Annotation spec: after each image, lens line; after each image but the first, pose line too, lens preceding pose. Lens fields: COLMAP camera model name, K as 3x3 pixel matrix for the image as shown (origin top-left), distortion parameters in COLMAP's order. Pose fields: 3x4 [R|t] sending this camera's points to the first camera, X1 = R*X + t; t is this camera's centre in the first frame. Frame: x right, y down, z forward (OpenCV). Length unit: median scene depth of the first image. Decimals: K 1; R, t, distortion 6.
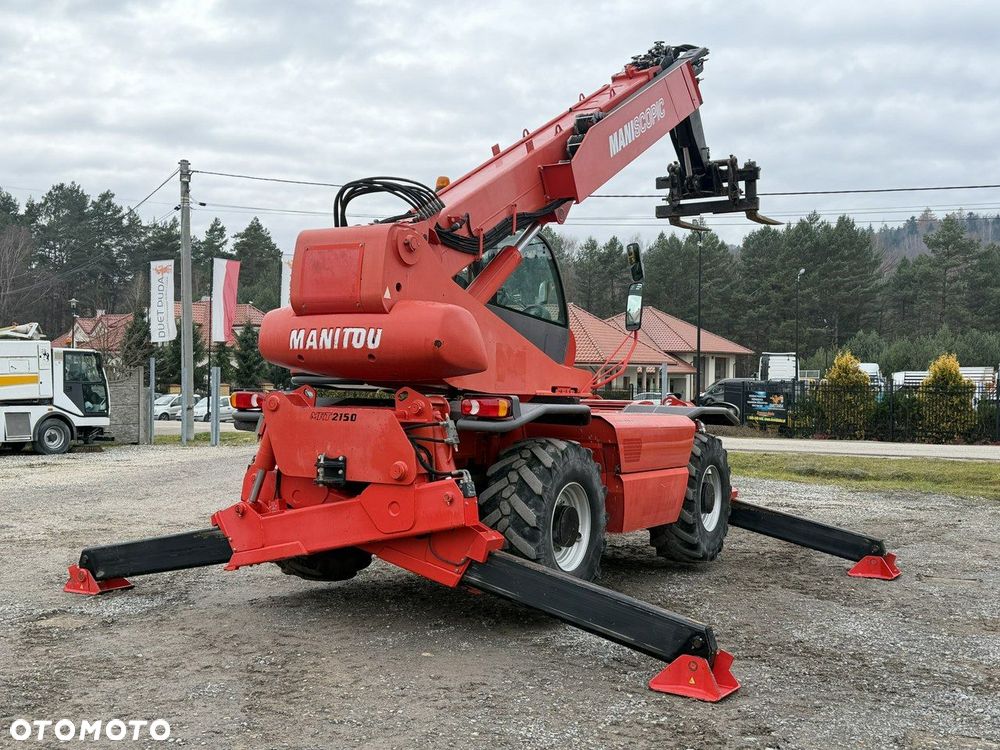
lens RADIAL K [[1126.4, 0, 507.0], [0, 1126.4, 381.3], [0, 0, 1]] dist [0.103514, 0.000000]
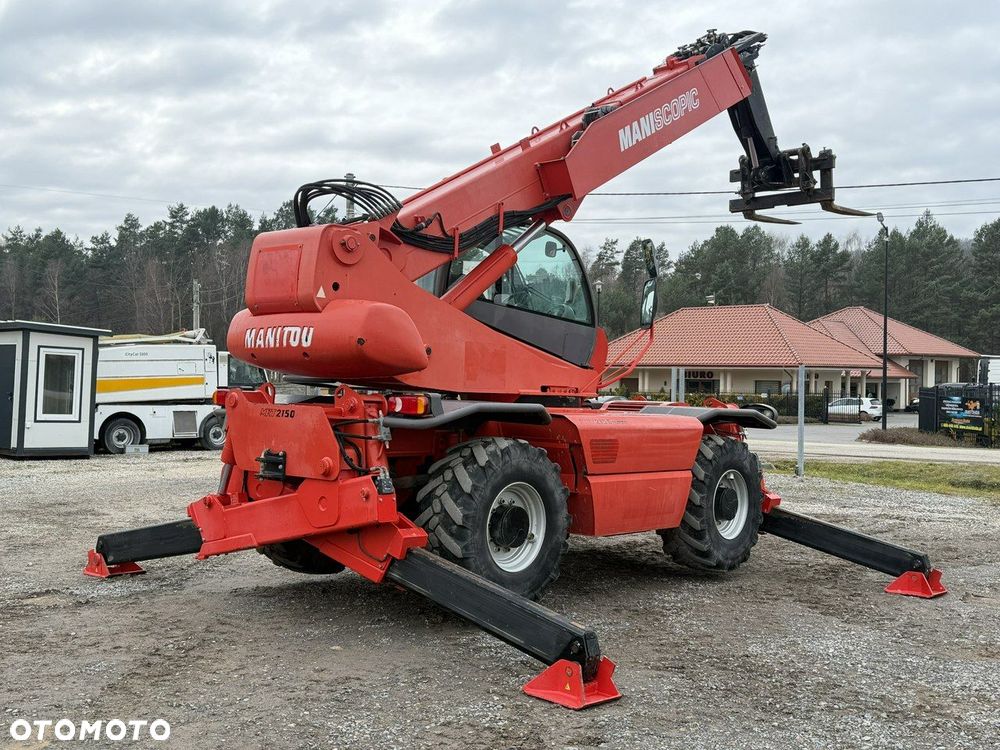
lens RADIAL K [[1132.8, 0, 496.2], [0, 1132.8, 378.6], [0, 0, 1]] dist [0.097078, 0.000000]
pose [[0.977779, 0.002341, -0.209624, 0.181985], [-0.003679, 0.999975, -0.005991, 0.003692], [0.209605, 0.006629, 0.977764, 0.019067]]
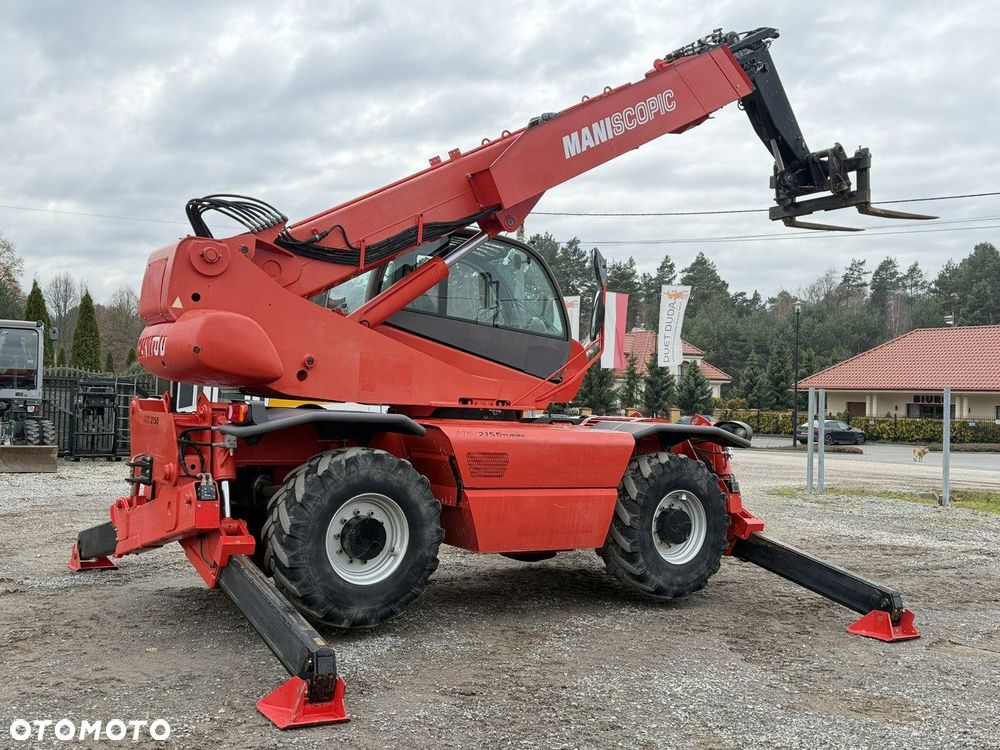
lens RADIAL K [[1095.9, 0, 495.1], [0, 1095.9, 383.0], [0, 0, 1]] dist [0.195802, 0.000000]
pose [[0.897144, 0.000939, -0.441738, 0.423761], [-0.012890, 0.999628, -0.024054, 0.011801], [0.441551, 0.027274, 0.896822, 0.140879]]
